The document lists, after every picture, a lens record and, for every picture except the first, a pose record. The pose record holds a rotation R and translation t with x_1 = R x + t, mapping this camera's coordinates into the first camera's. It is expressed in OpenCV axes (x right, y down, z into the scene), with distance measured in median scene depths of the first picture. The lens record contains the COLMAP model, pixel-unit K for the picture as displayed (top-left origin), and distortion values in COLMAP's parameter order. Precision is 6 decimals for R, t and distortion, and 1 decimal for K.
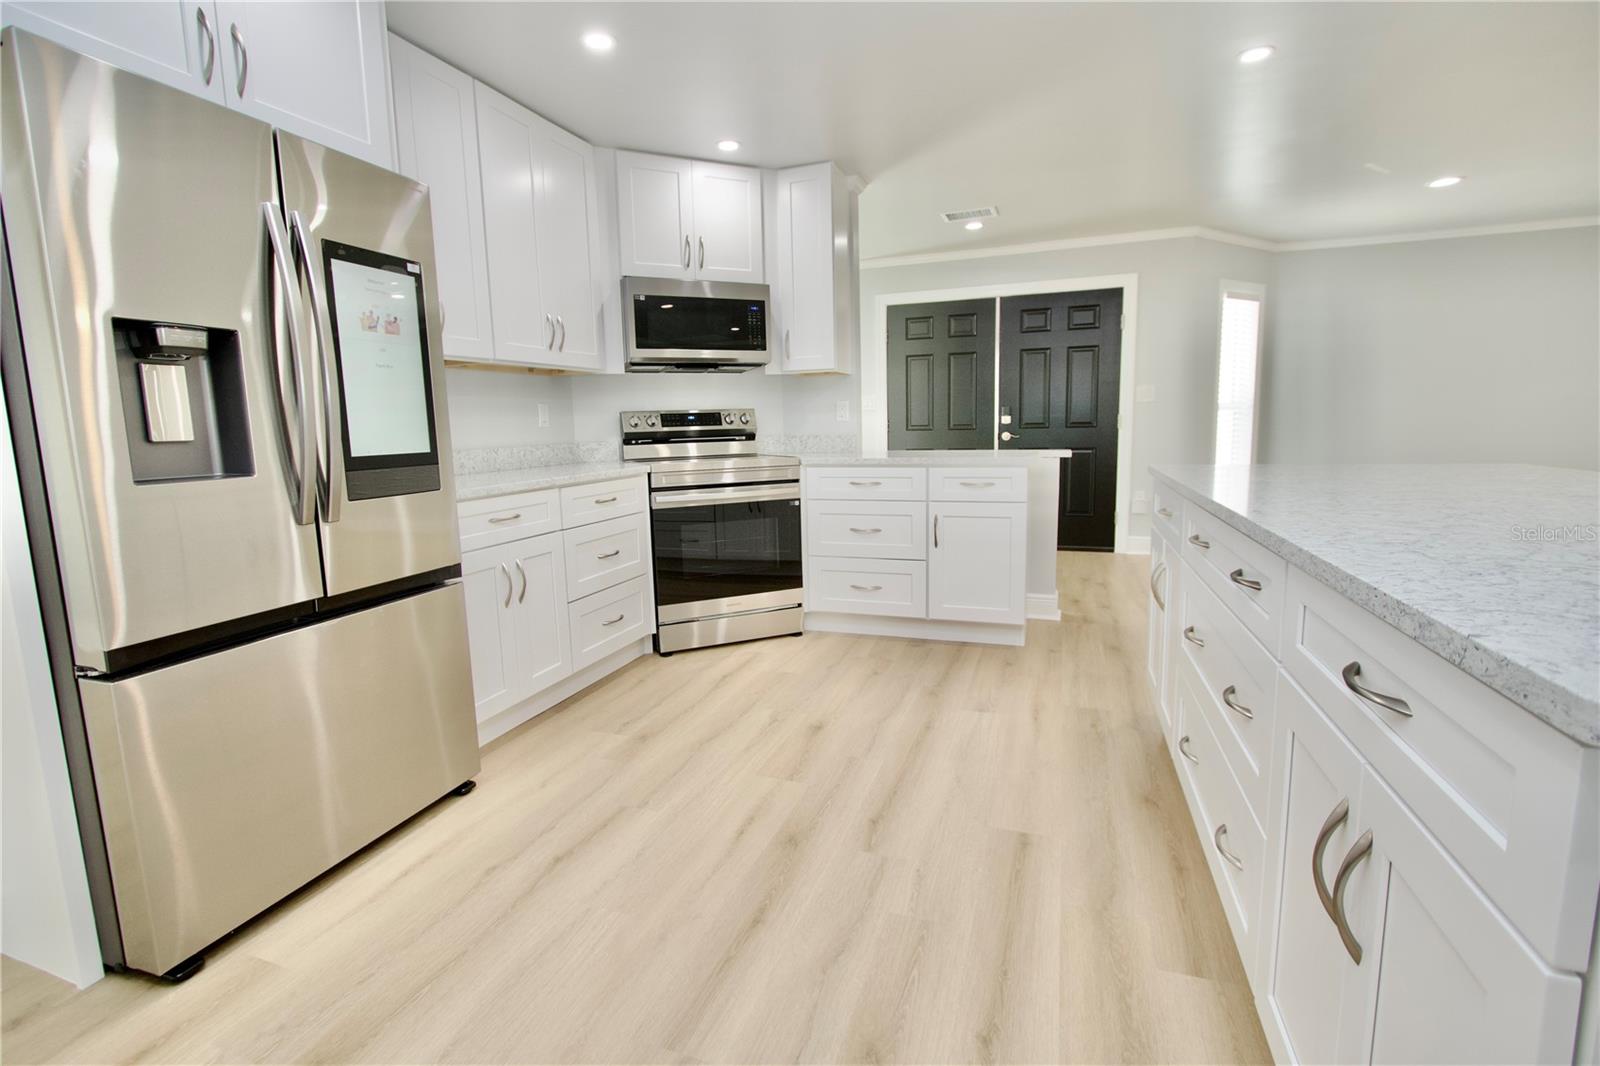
lens RADIAL K [[755.0, 0, 788.2], [0, 755.0, 522.5], [0, 0, 1]] dist [-0.013414, 0.000162]
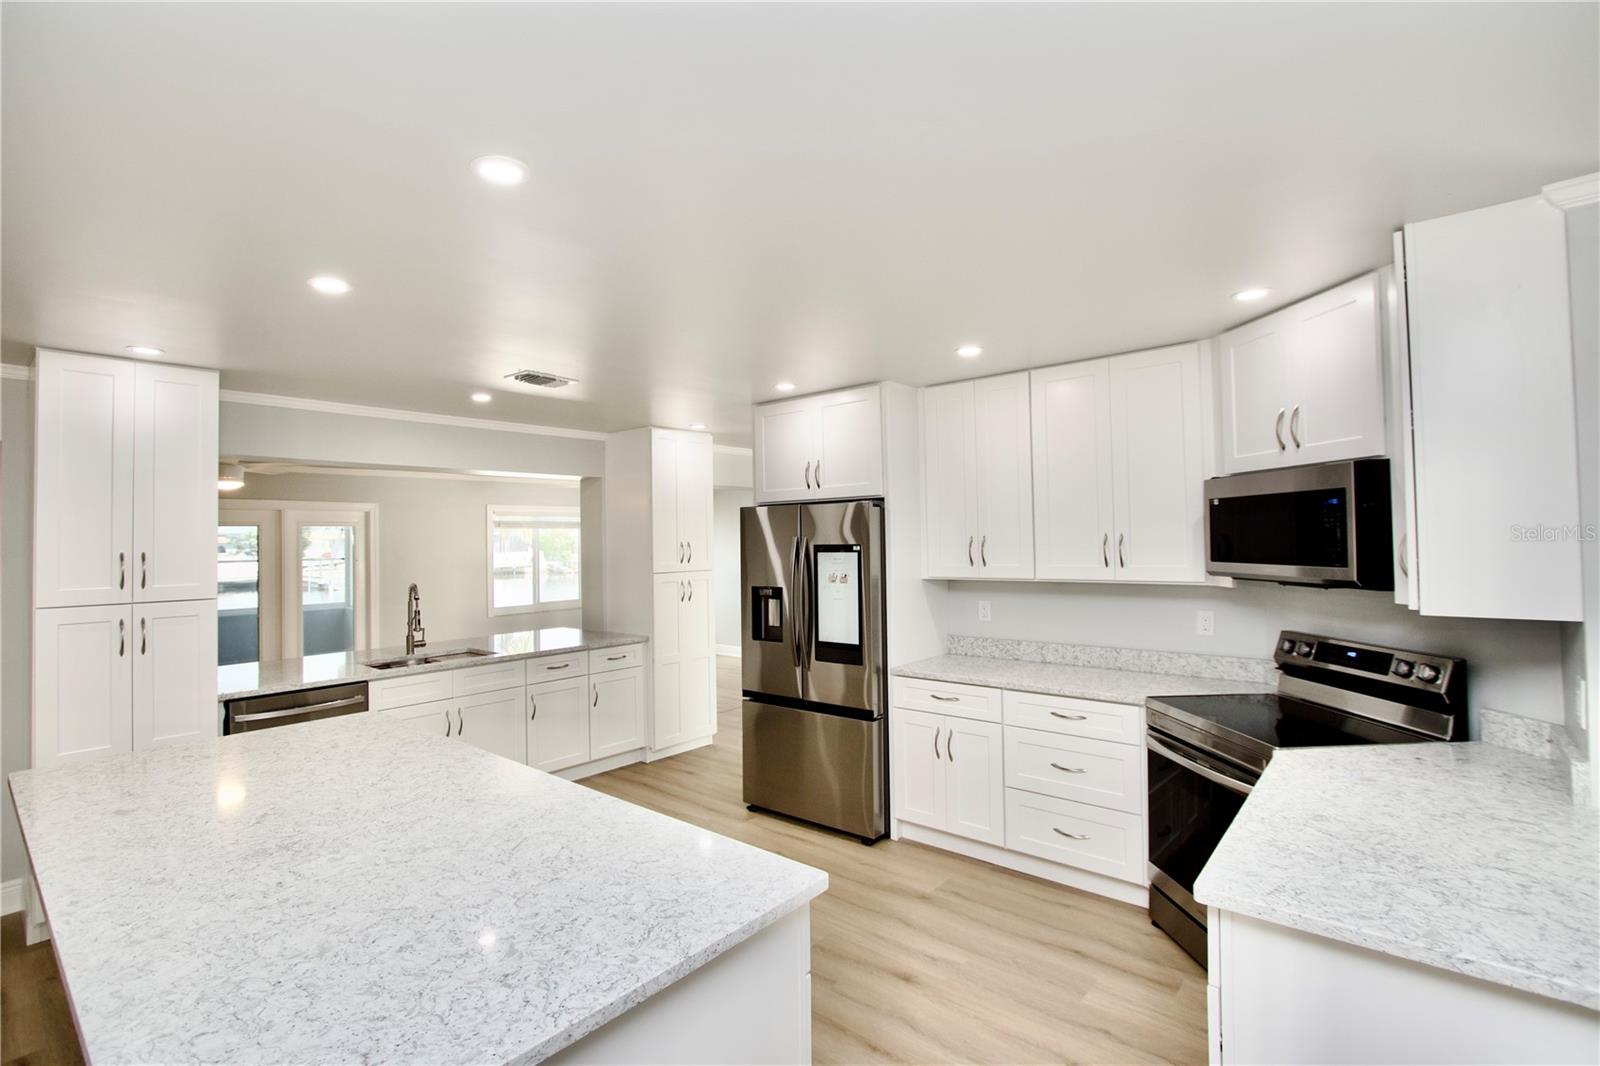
lens RADIAL K [[755.0, 0, 806.1], [0, 755.0, 521.3], [0, 0, 1]] dist [-0.013414, 0.000162]
pose [[-0.368224, 0.013369, -0.929641, 0.858637], [-0.092947, 0.994358, 0.051115, -0.316510], [0.925079, 0.105229, -0.364904, 1.012453]]
